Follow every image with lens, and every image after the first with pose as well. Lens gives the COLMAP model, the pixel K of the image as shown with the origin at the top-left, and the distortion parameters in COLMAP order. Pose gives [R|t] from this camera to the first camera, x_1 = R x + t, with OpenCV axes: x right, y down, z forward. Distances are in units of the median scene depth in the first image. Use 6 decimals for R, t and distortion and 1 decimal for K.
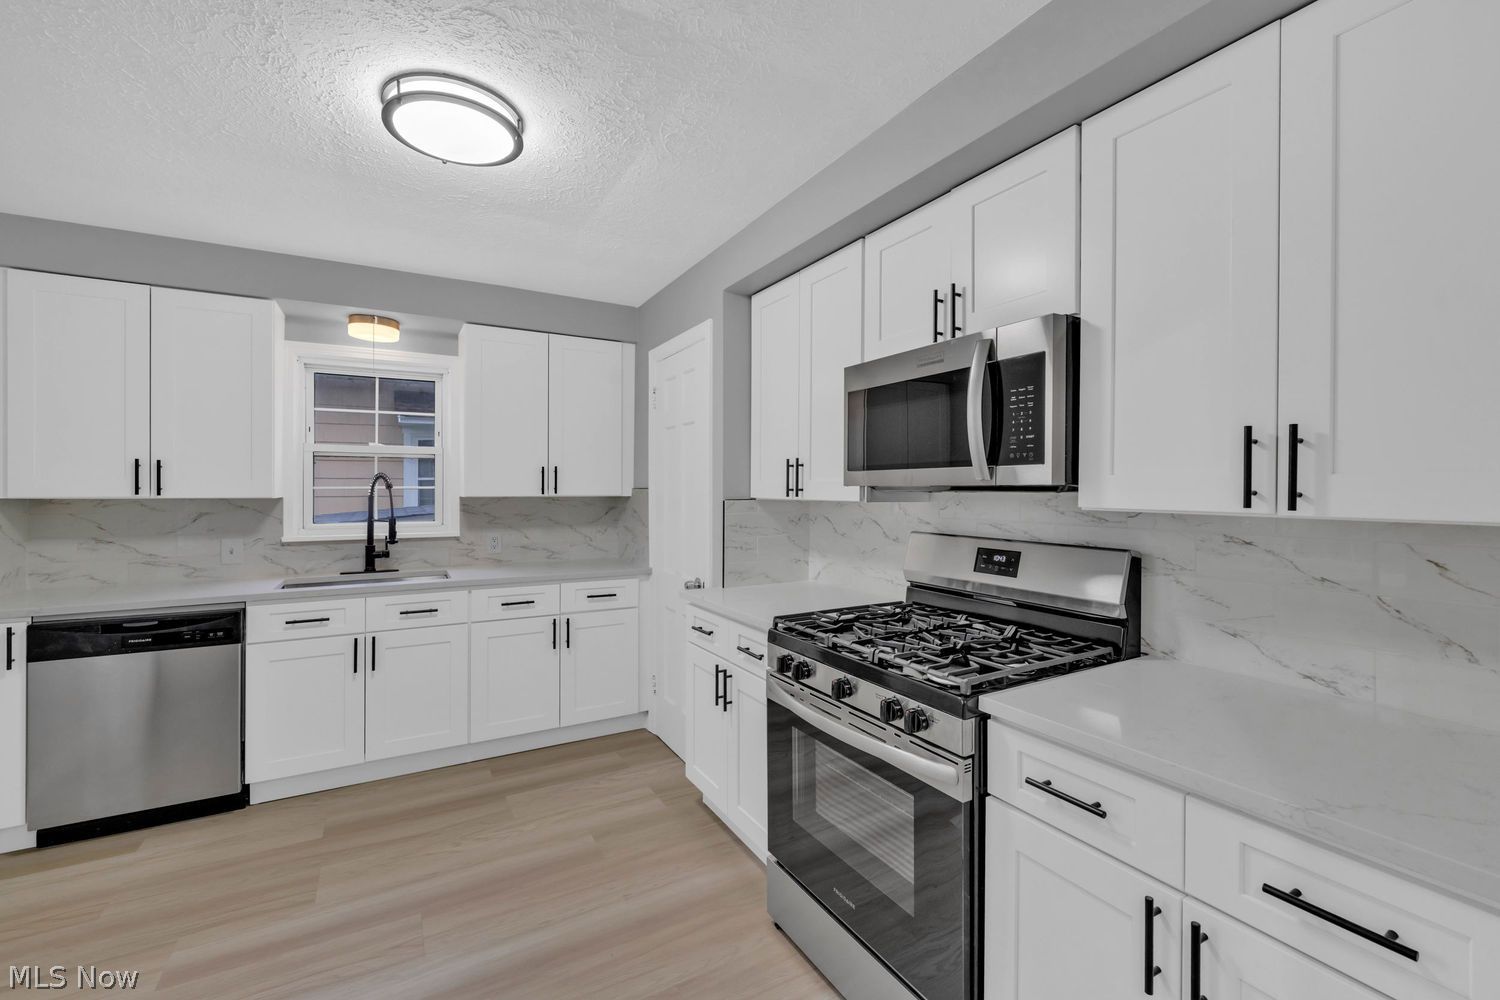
lens RADIAL K [[615.0, 0, 746.1], [0, 615.0, 490.7], [0, 0, 1]] dist [-0.002747, -0.000065]
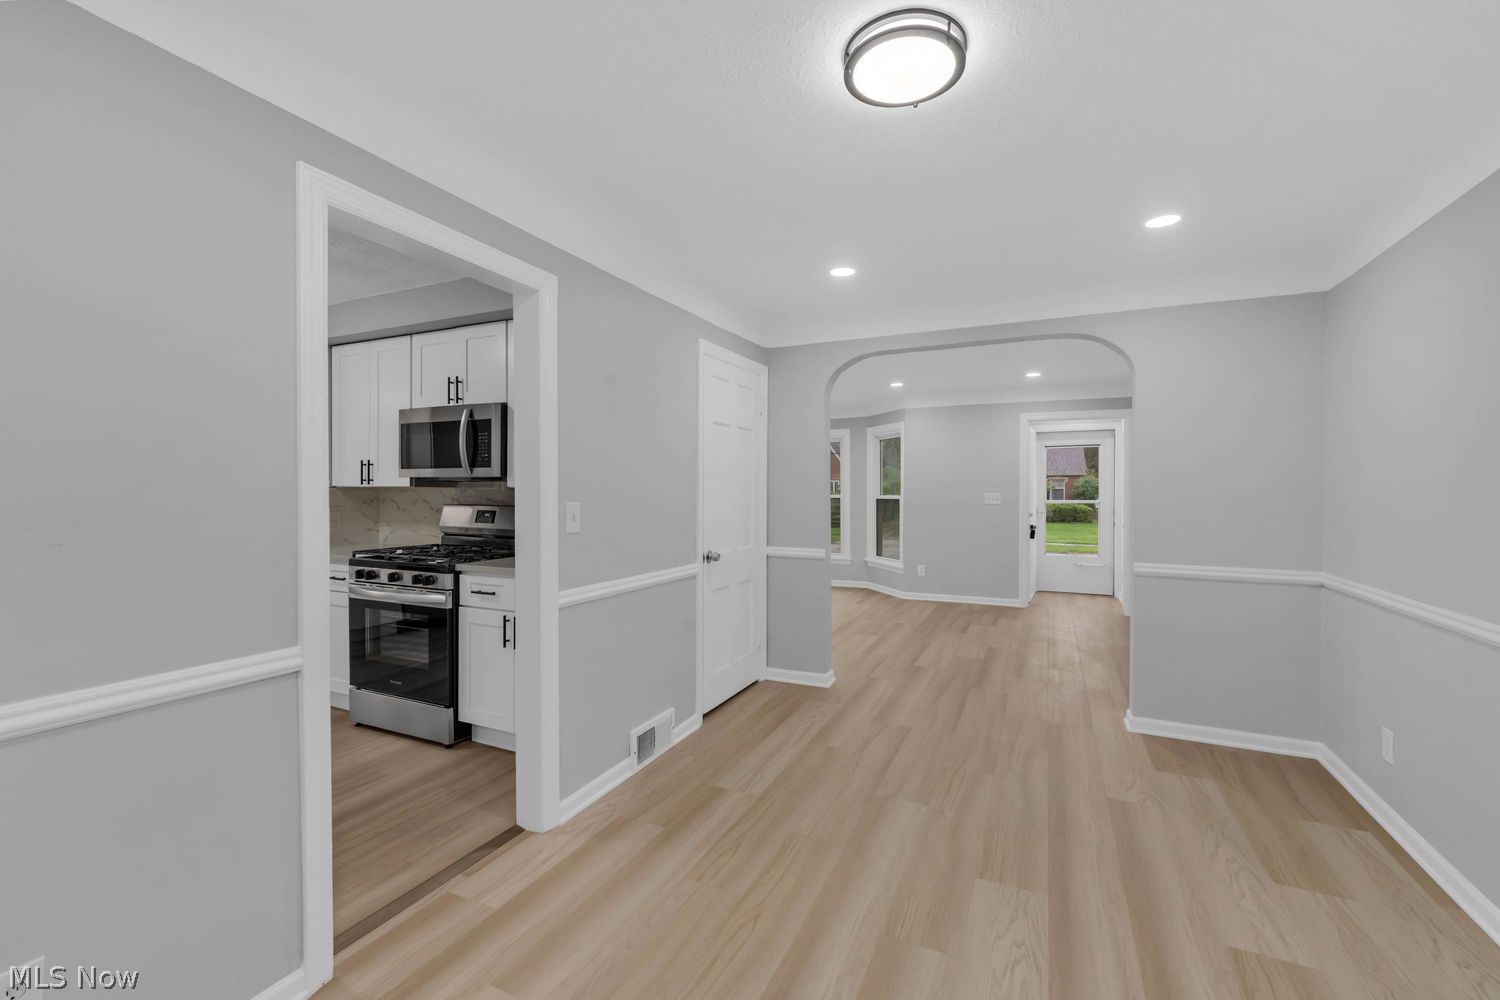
lens RADIAL K [[638.6, 0, 744.0], [0, 638.6, 498.1], [0, 0, 1]] dist [-0.001508, -0.000048]
pose [[0.822788, -0.008023, 0.568292, -0.077477], [0.001471, 0.999927, 0.011987, 0.036778], [-0.568347, -0.009027, 0.822740, -1.240896]]
